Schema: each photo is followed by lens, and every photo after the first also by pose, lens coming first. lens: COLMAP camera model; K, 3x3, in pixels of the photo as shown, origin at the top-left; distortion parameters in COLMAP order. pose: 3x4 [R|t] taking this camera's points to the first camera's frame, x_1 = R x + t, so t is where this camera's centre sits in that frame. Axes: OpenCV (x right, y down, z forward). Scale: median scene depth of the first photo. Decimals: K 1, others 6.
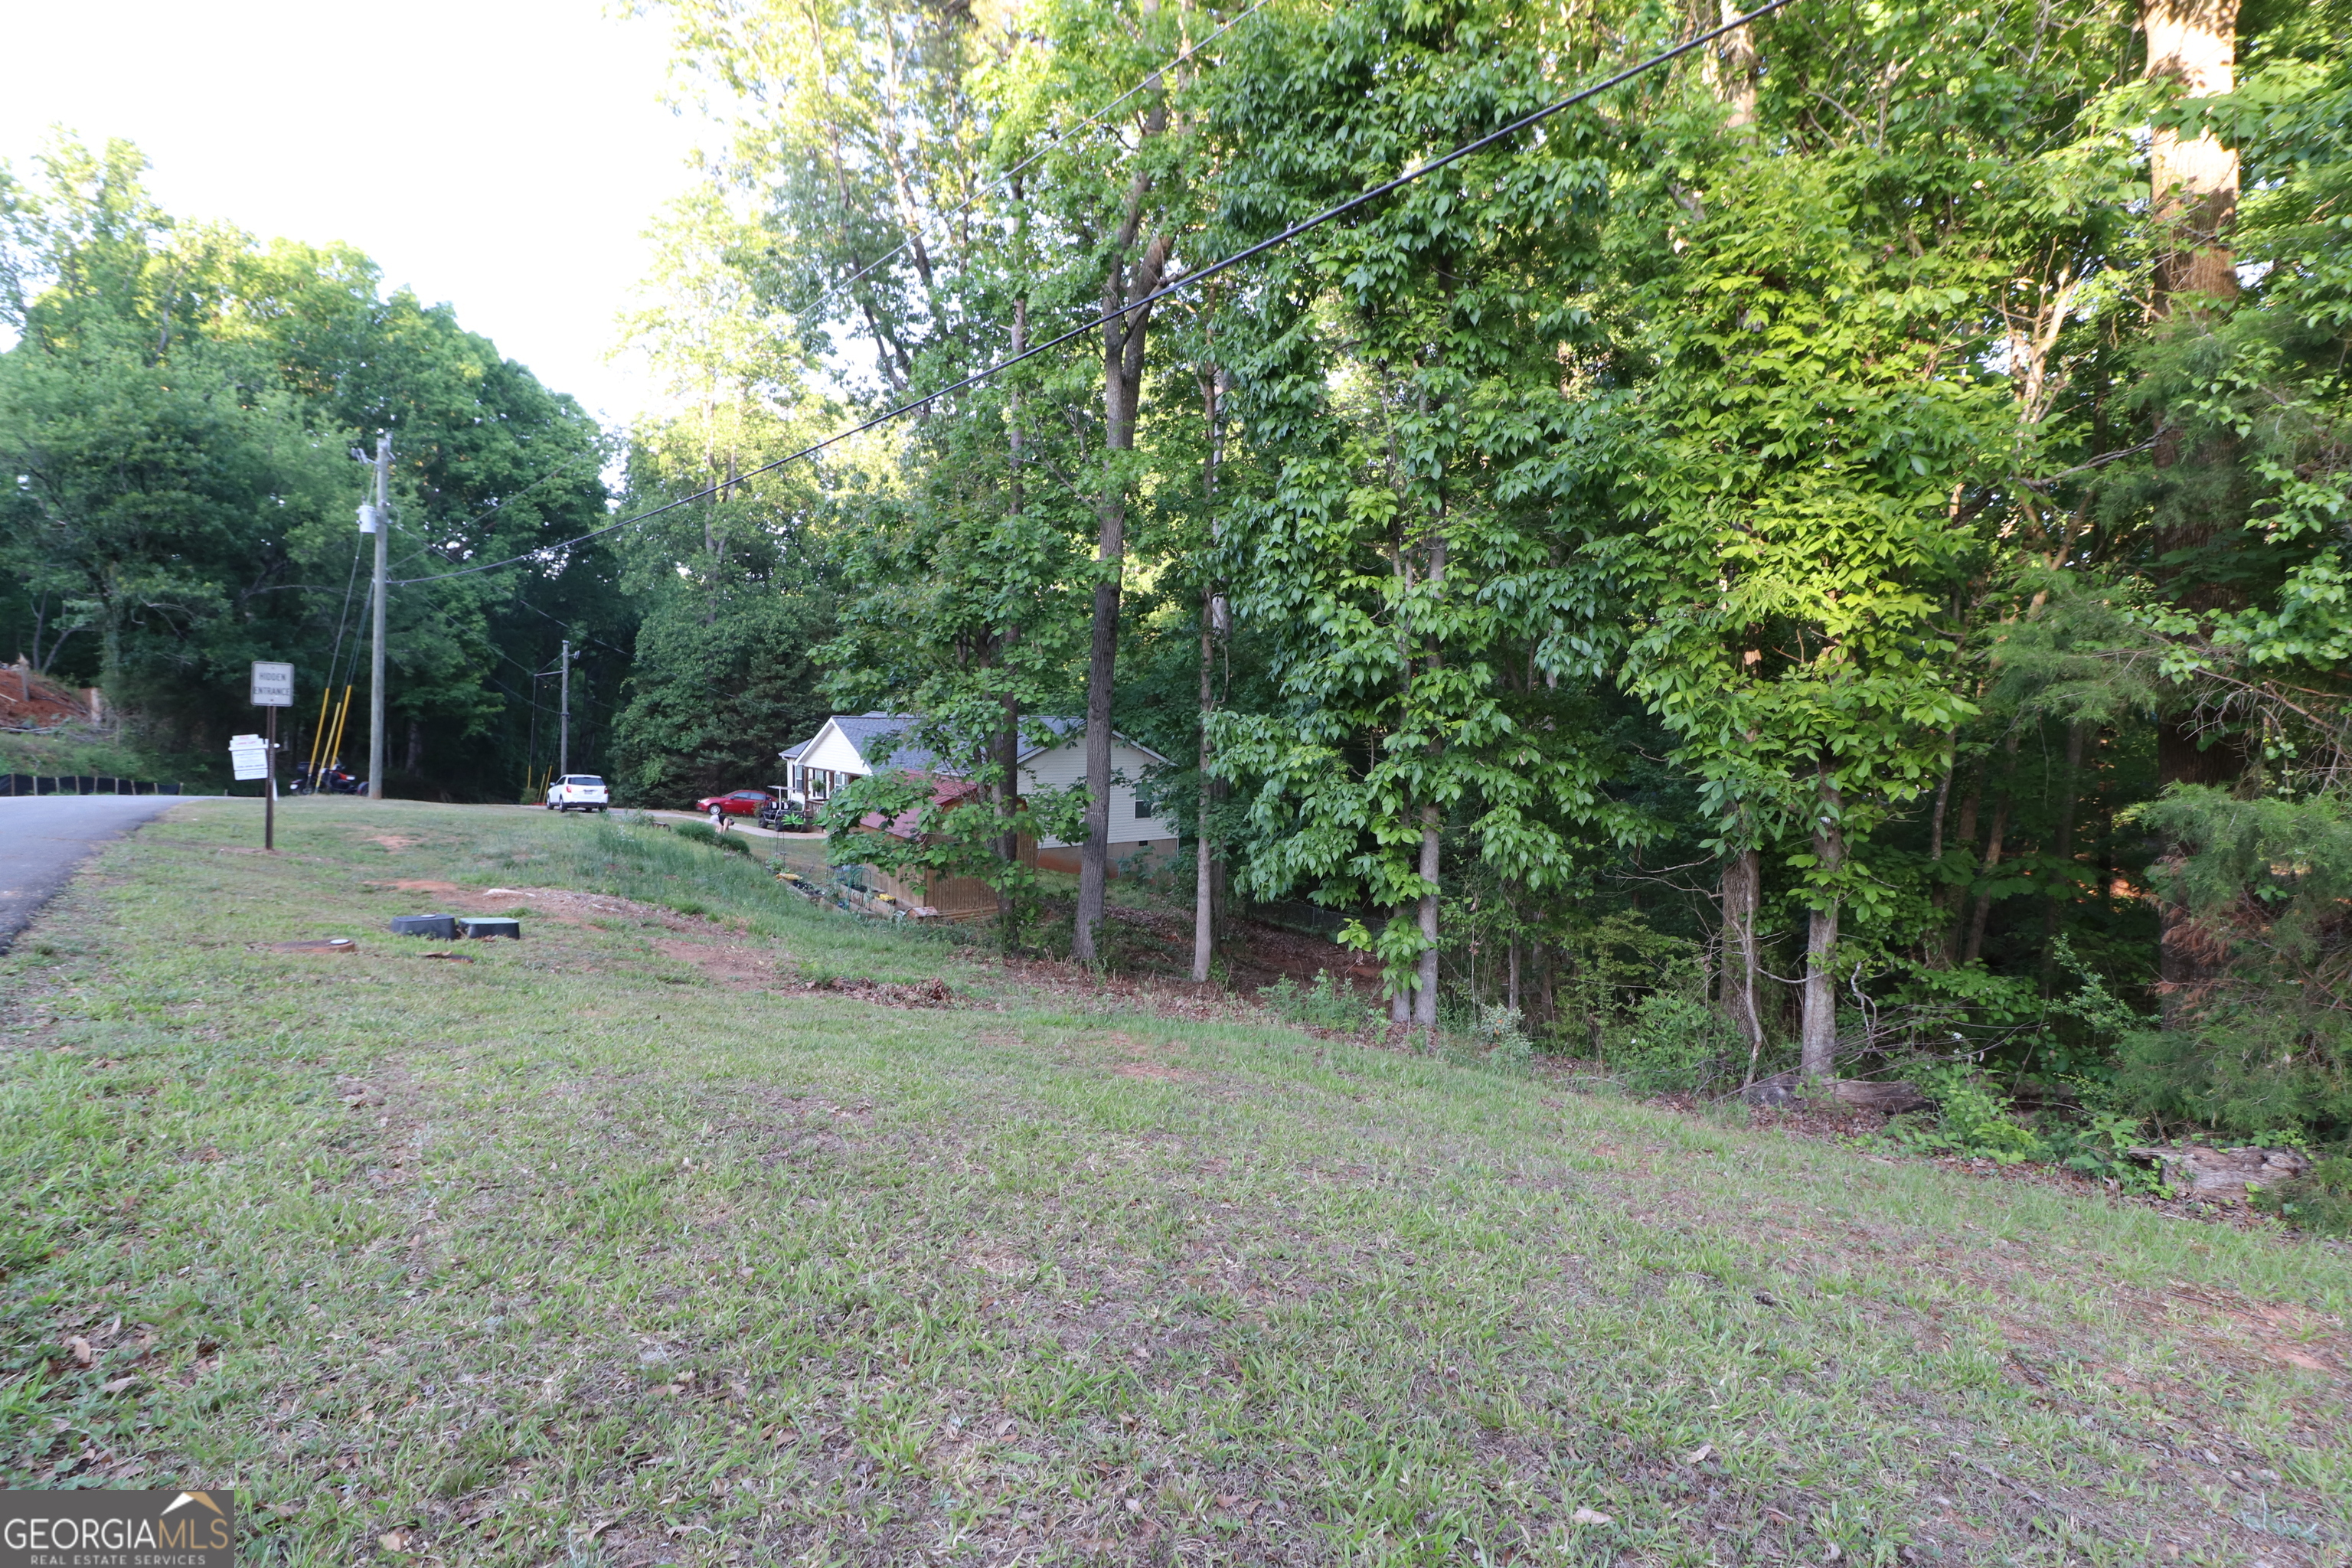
lens RADIAL K [[1079.3, 0, 1179.5], [0, 1079.3, 774.0], [0, 0, 1]] dist [-0.000451, -0.012626]
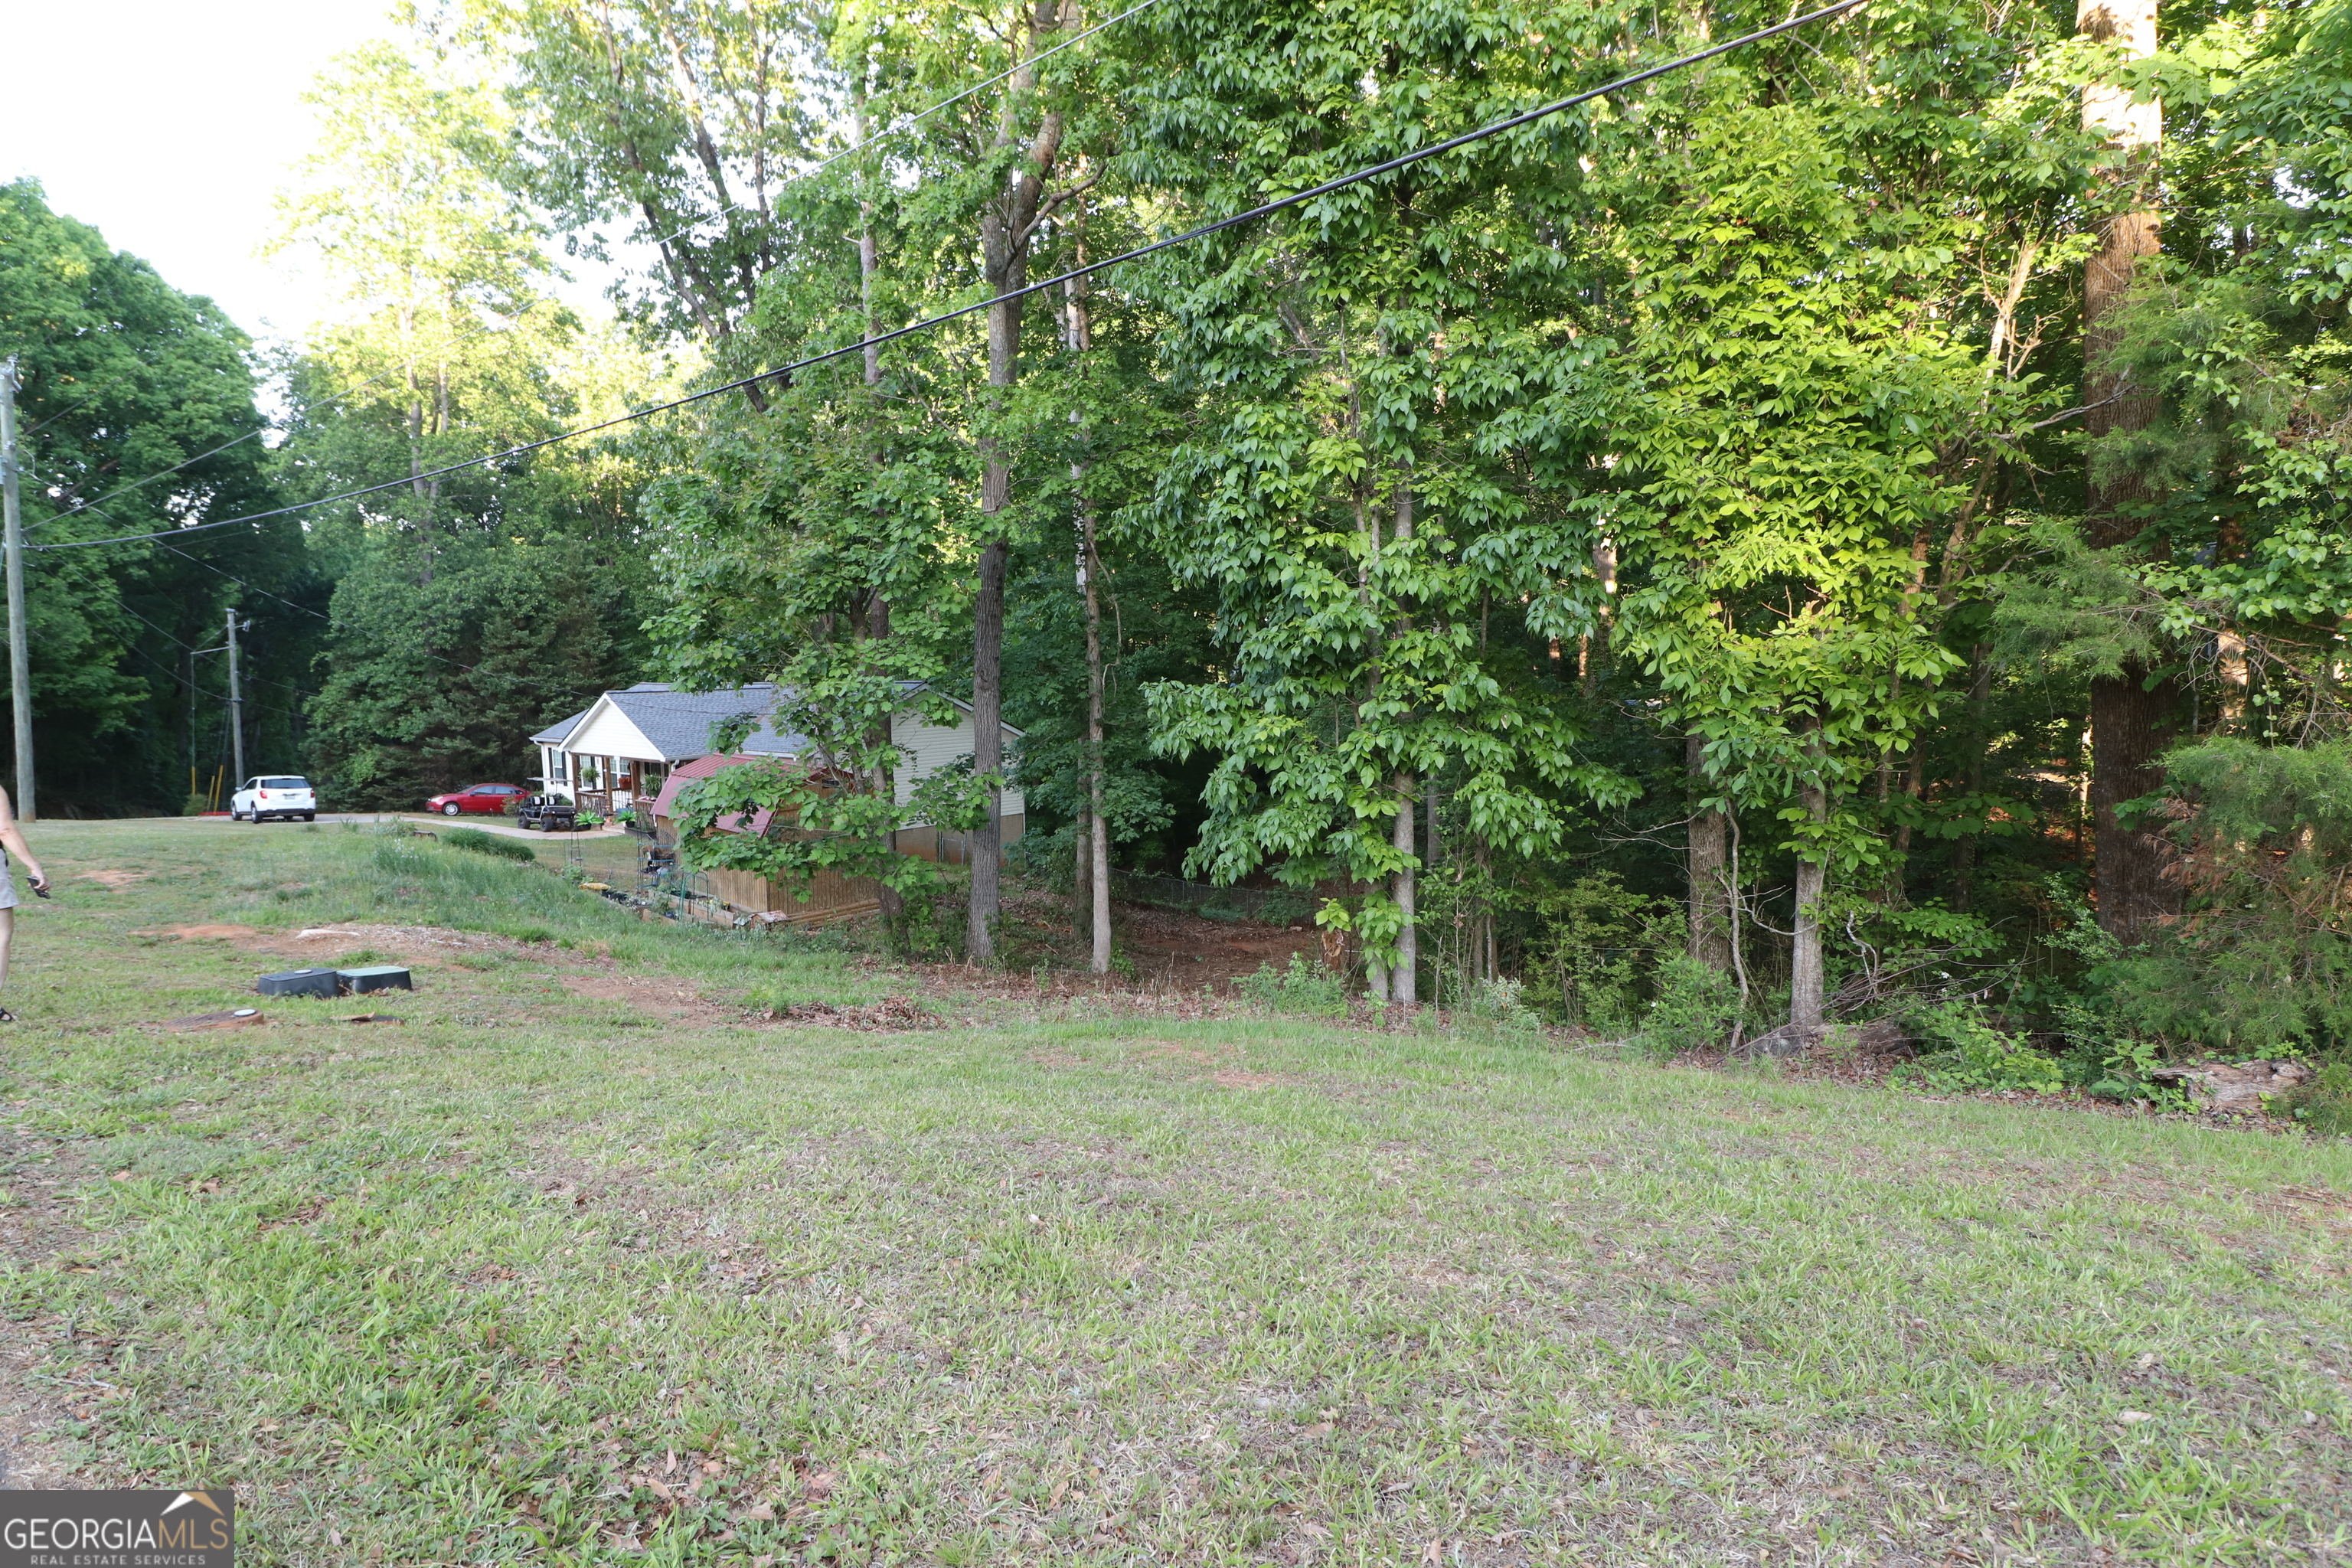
lens RADIAL K [[1210.5, 0, 1176.9], [0, 1210.5, 777.0], [0, 0, 1]] dist [0.004281, -0.013349]
pose [[0.986156, -0.050153, 0.158052, -0.144133], [0.044327, 0.998209, 0.040176, -0.021747], [-0.159784, -0.032614, 0.986613, -0.022753]]
